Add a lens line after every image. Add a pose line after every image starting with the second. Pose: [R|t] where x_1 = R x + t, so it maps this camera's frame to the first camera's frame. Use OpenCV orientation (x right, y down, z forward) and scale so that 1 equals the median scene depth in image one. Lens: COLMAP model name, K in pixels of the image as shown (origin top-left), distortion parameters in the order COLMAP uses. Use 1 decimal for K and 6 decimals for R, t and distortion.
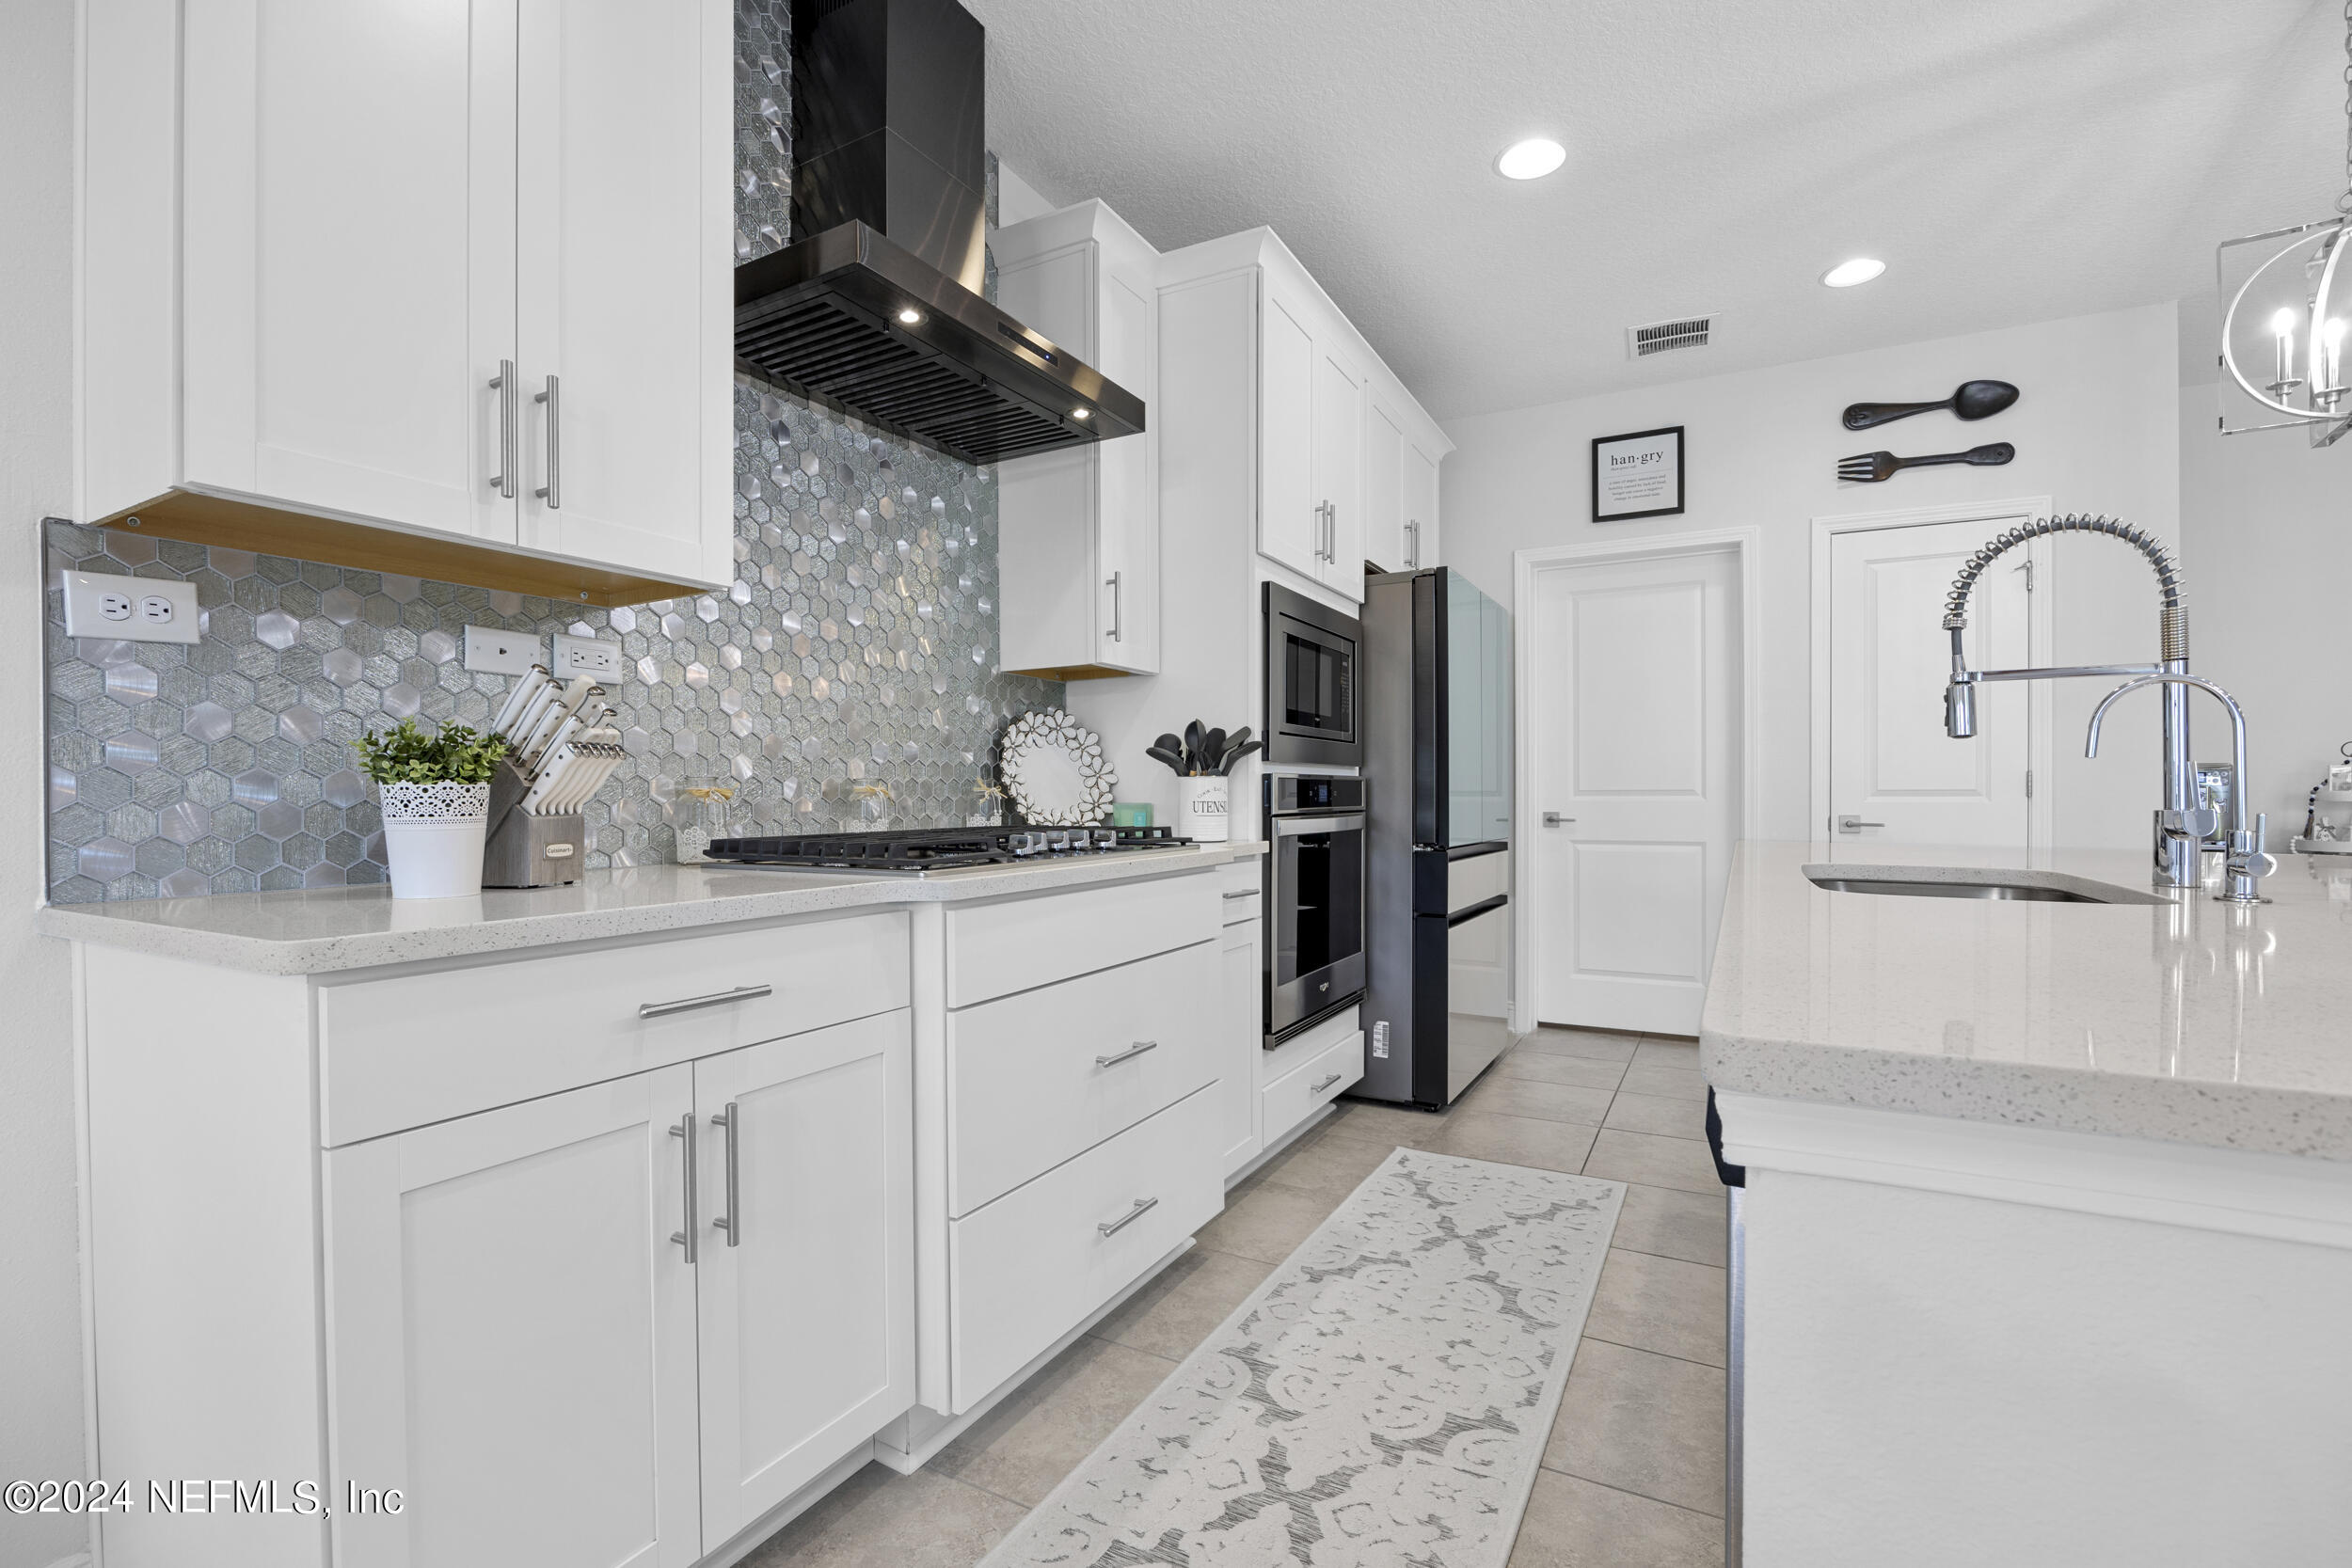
lens RADIAL K [[1049.9, 0, 1184.1], [0, 1049.9, 799.8], [0, 0, 1]] dist [-0.011193, -0.000093]
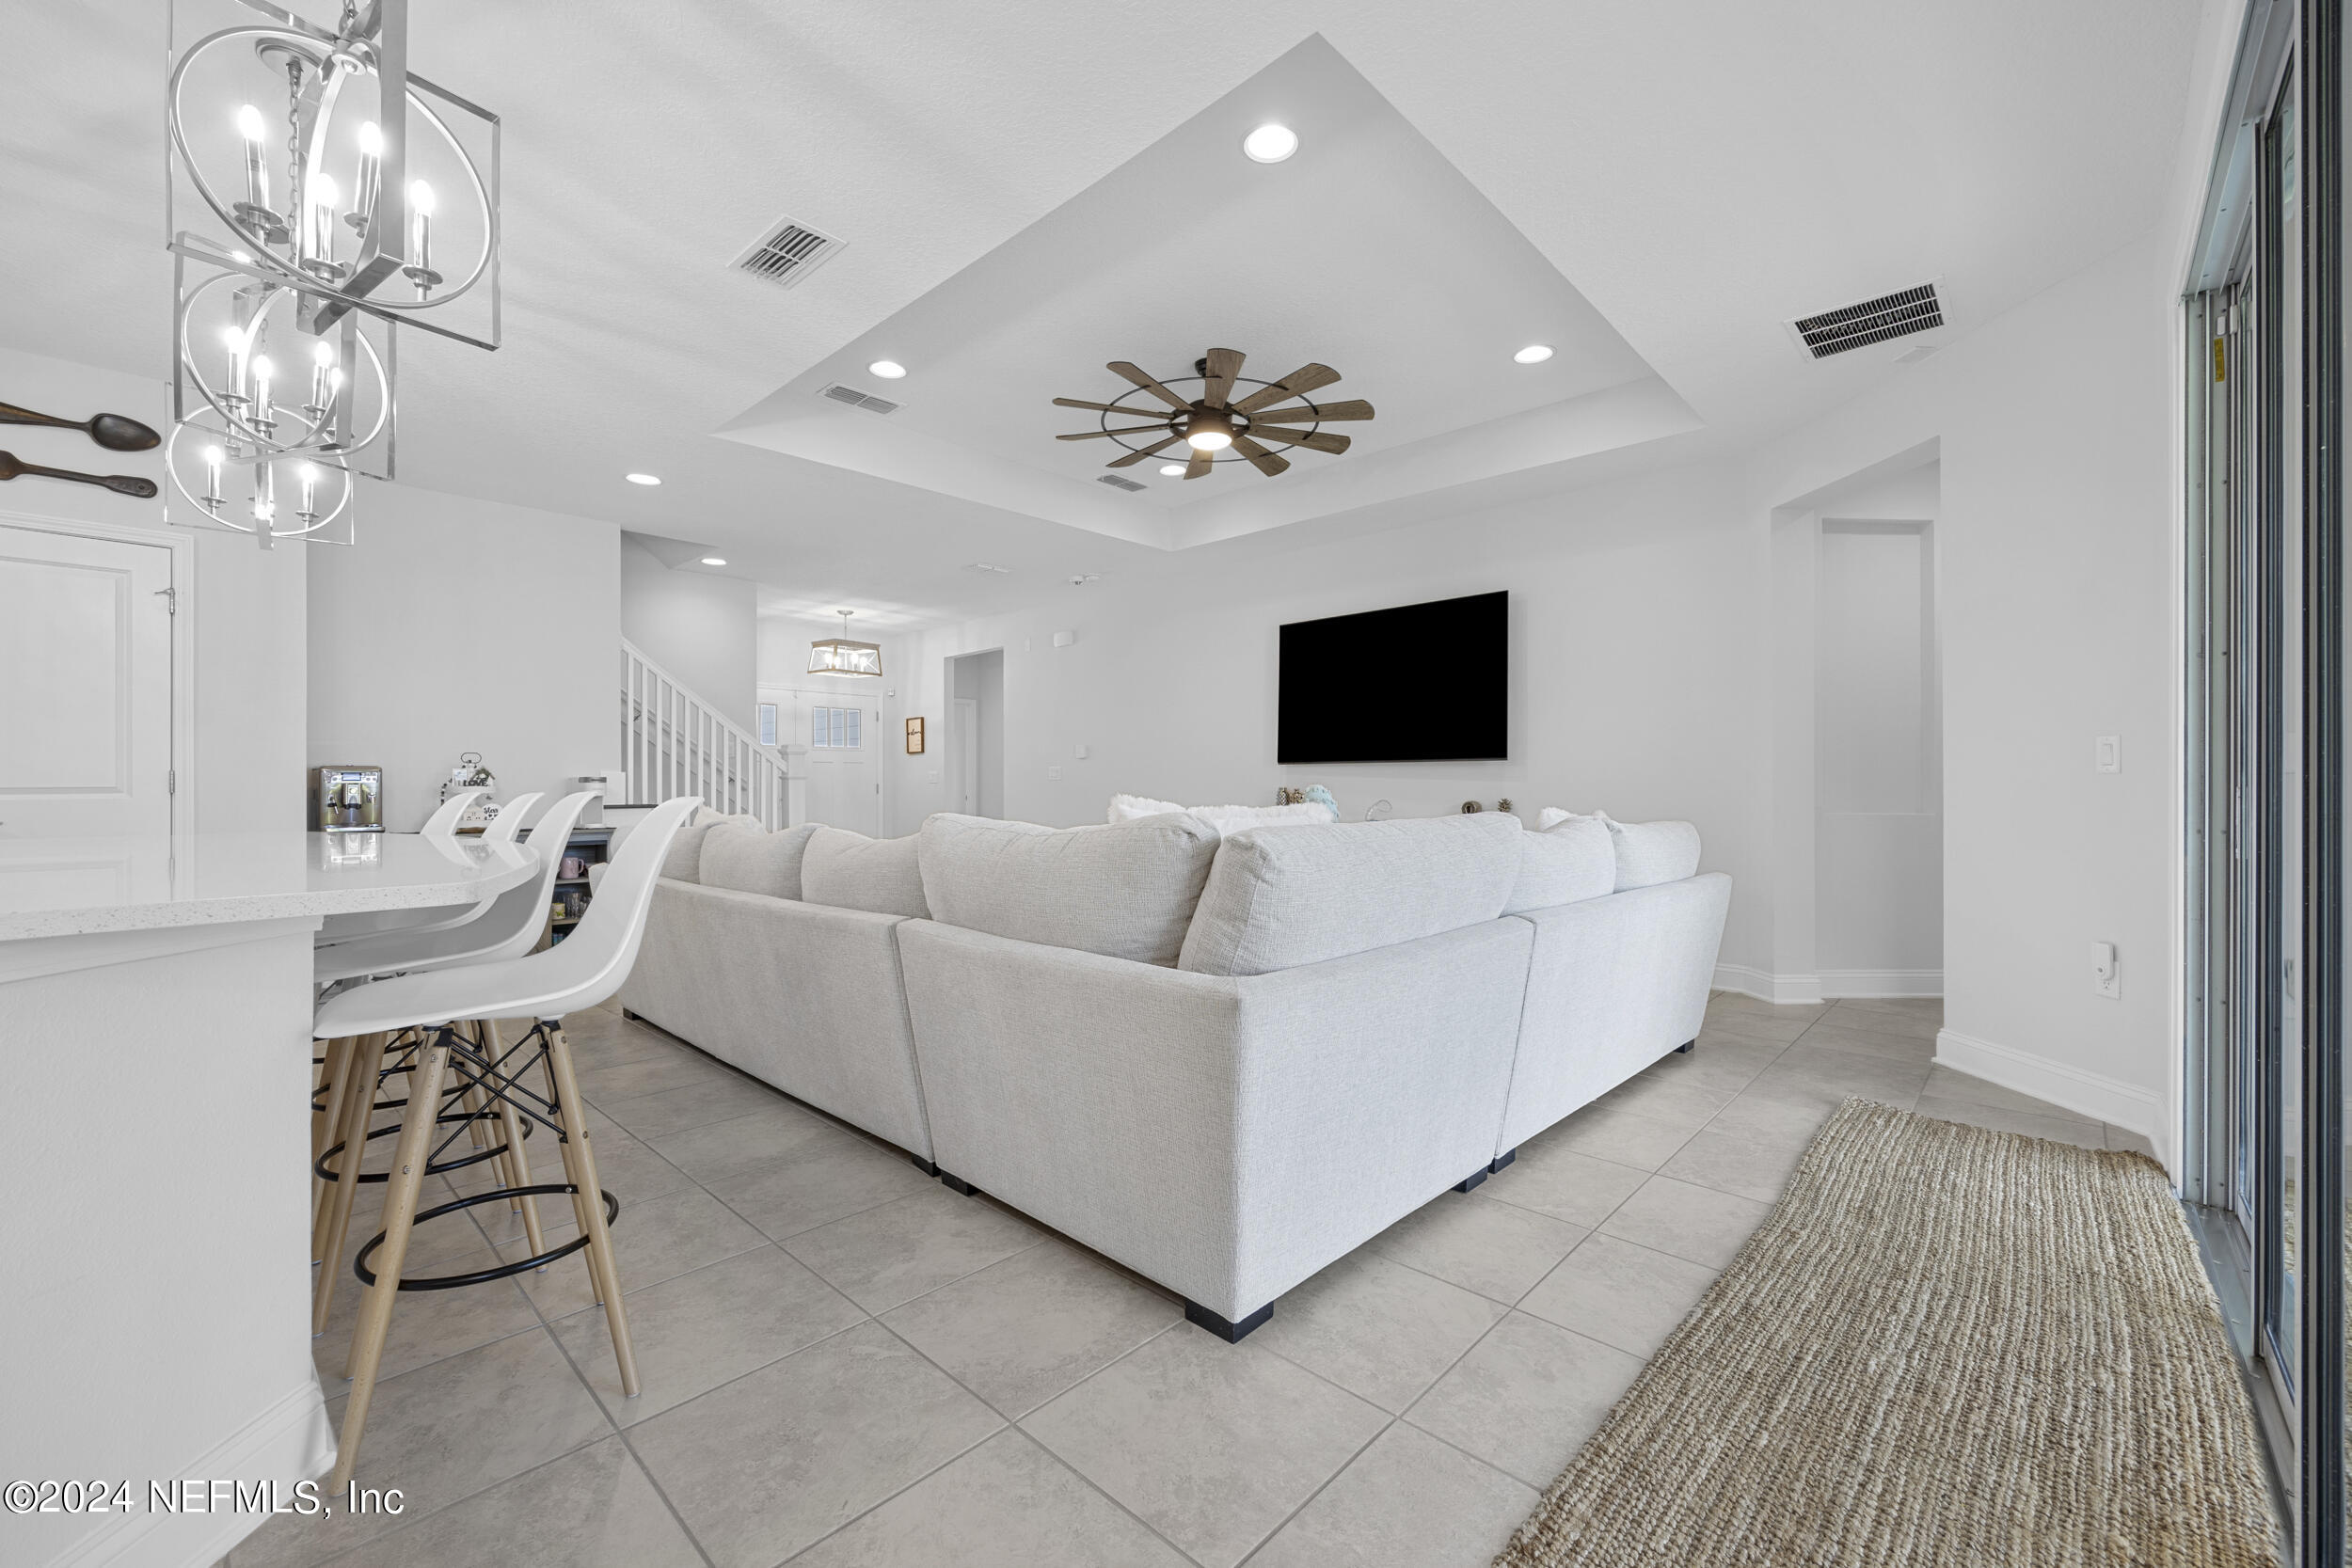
lens RADIAL K [[946.2, 0, 1177.4], [0, 946.2, 778.5], [0, 0, 1]] dist [-0.000068, -0.000709]
pose [[0.254189, 0.003471, 0.967148, 0.130463], [0.012097, 0.999904, -0.006768, 0.003211], [-0.967079, 0.013419, 0.254123, -0.526043]]
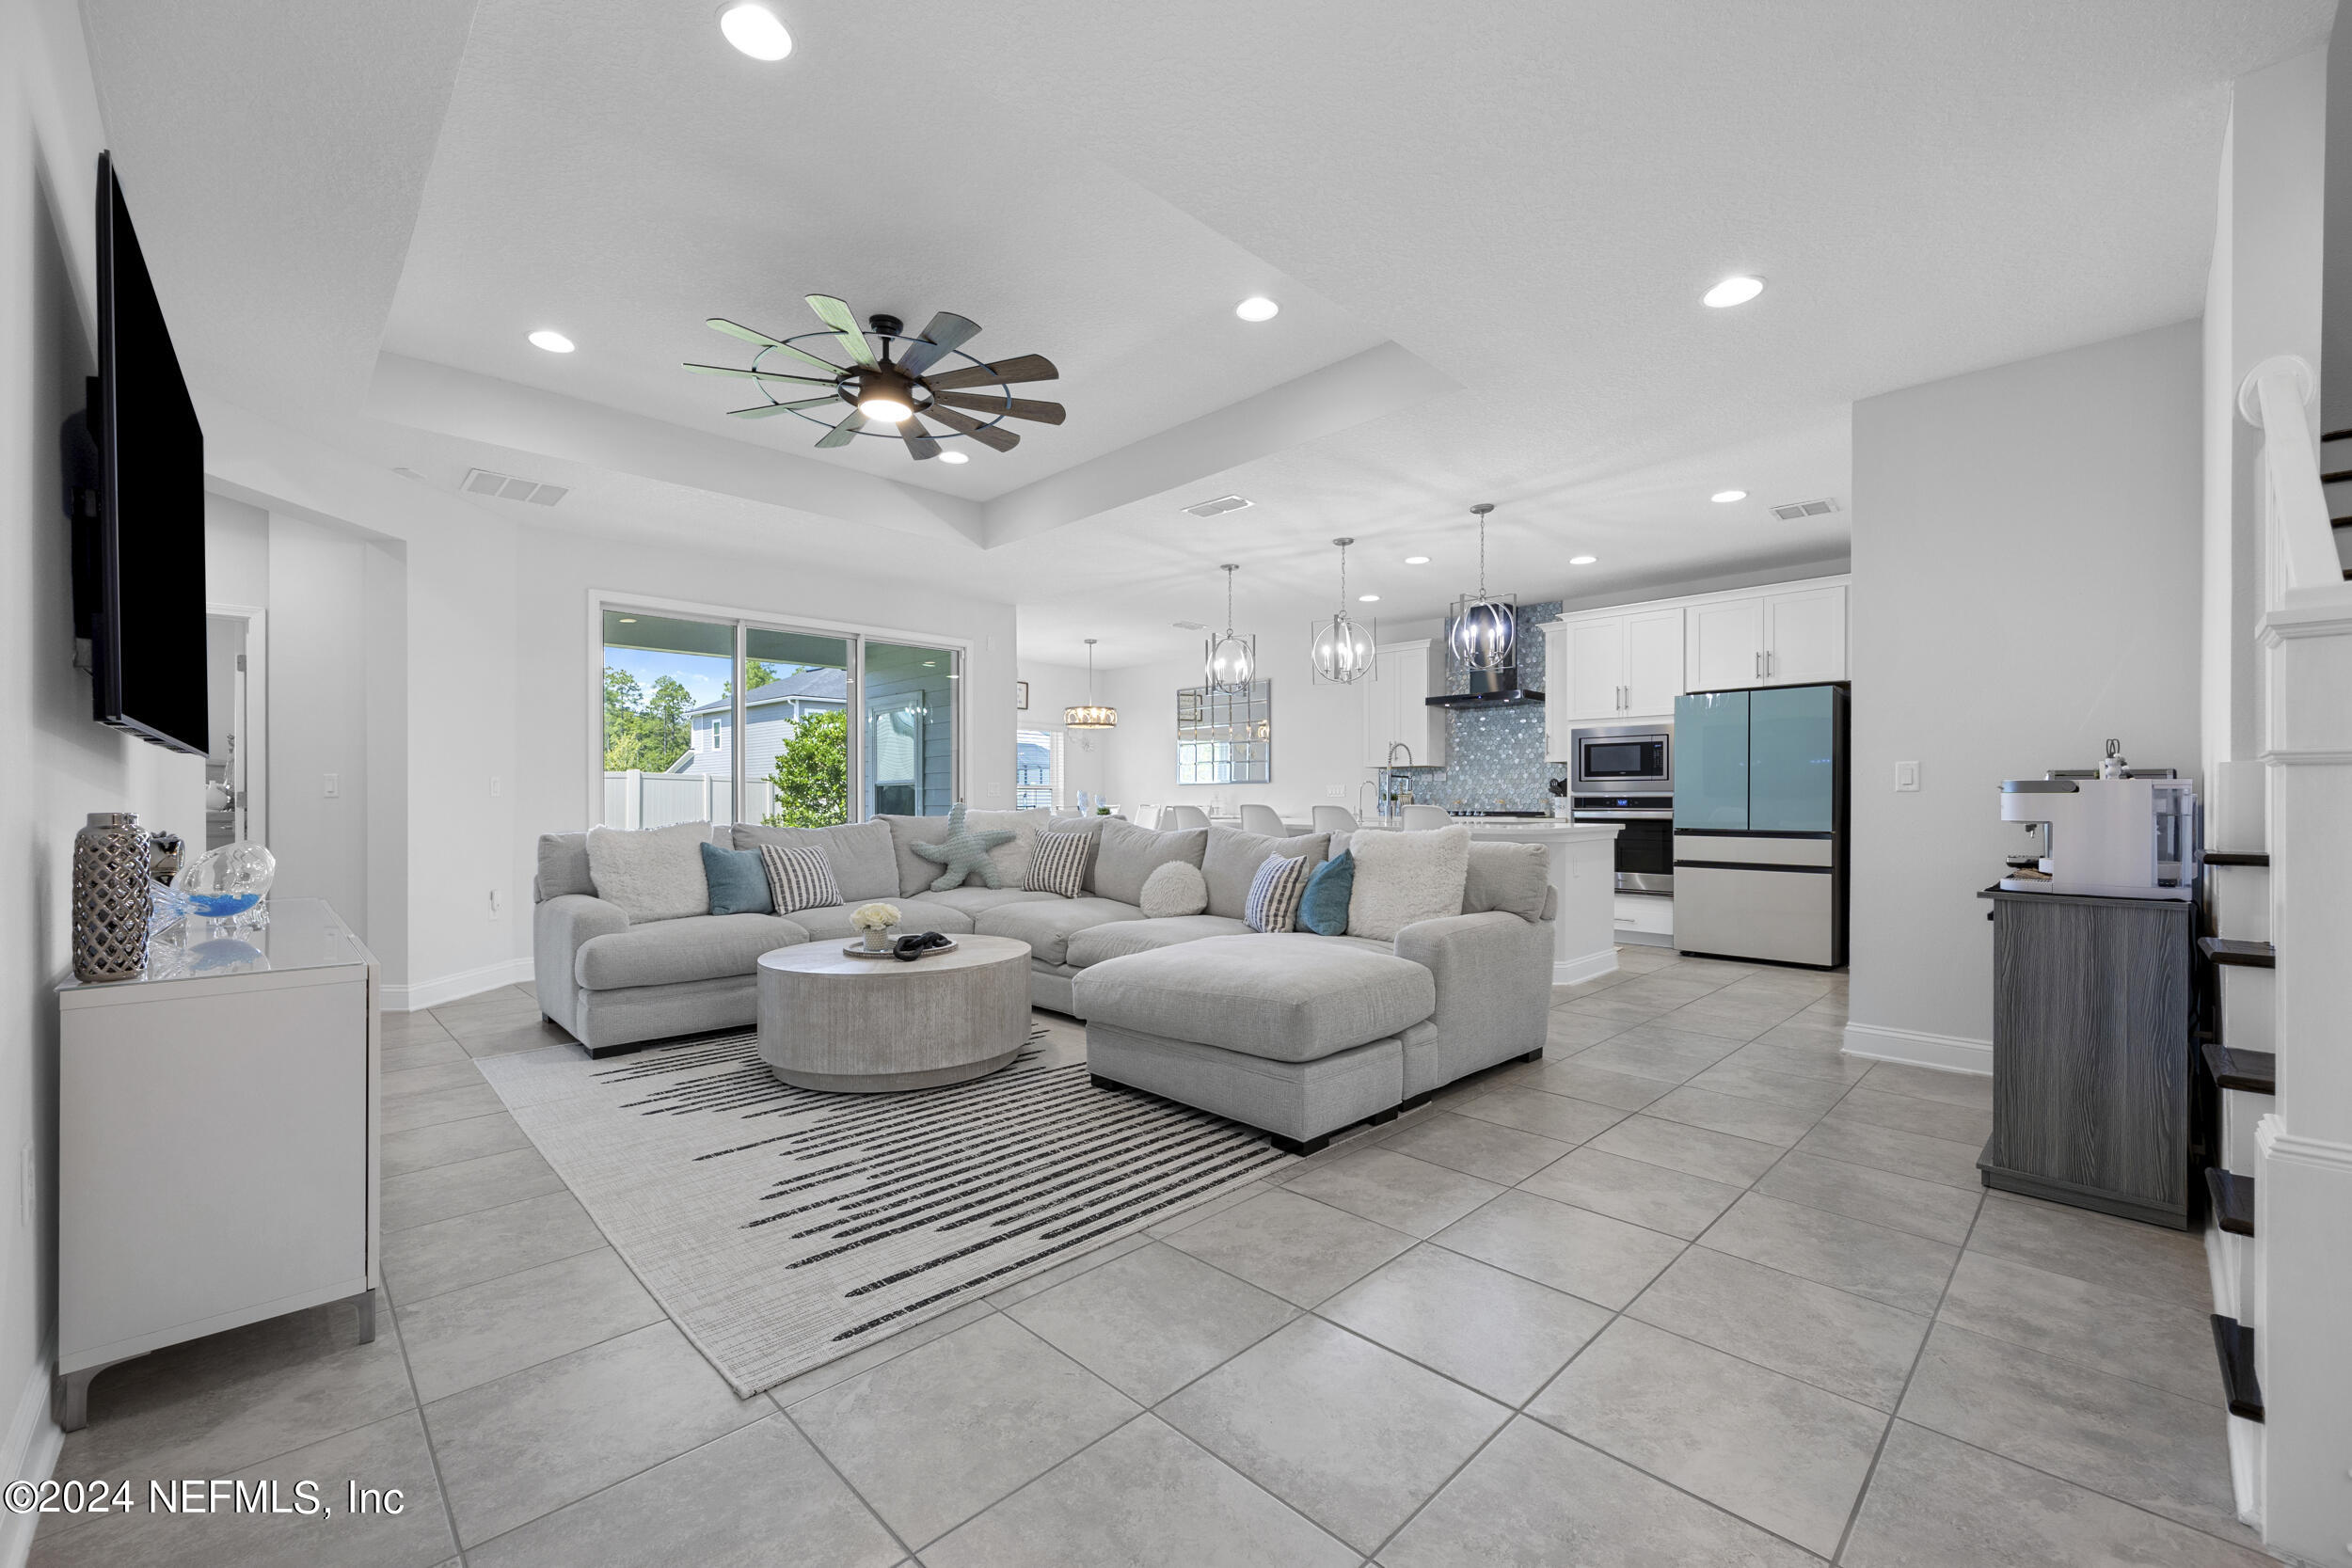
lens RADIAL K [[949.5, 0, 1175.7], [0, 949.5, 791.7], [0, 0, 1]] dist [-0.002808, 0.000100]
pose [[-0.291438, -0.011392, -0.956522, 3.355690], [-0.007360, 0.999926, -0.009666, -0.002877], [0.956561, 0.004223, -0.291501, 0.834585]]
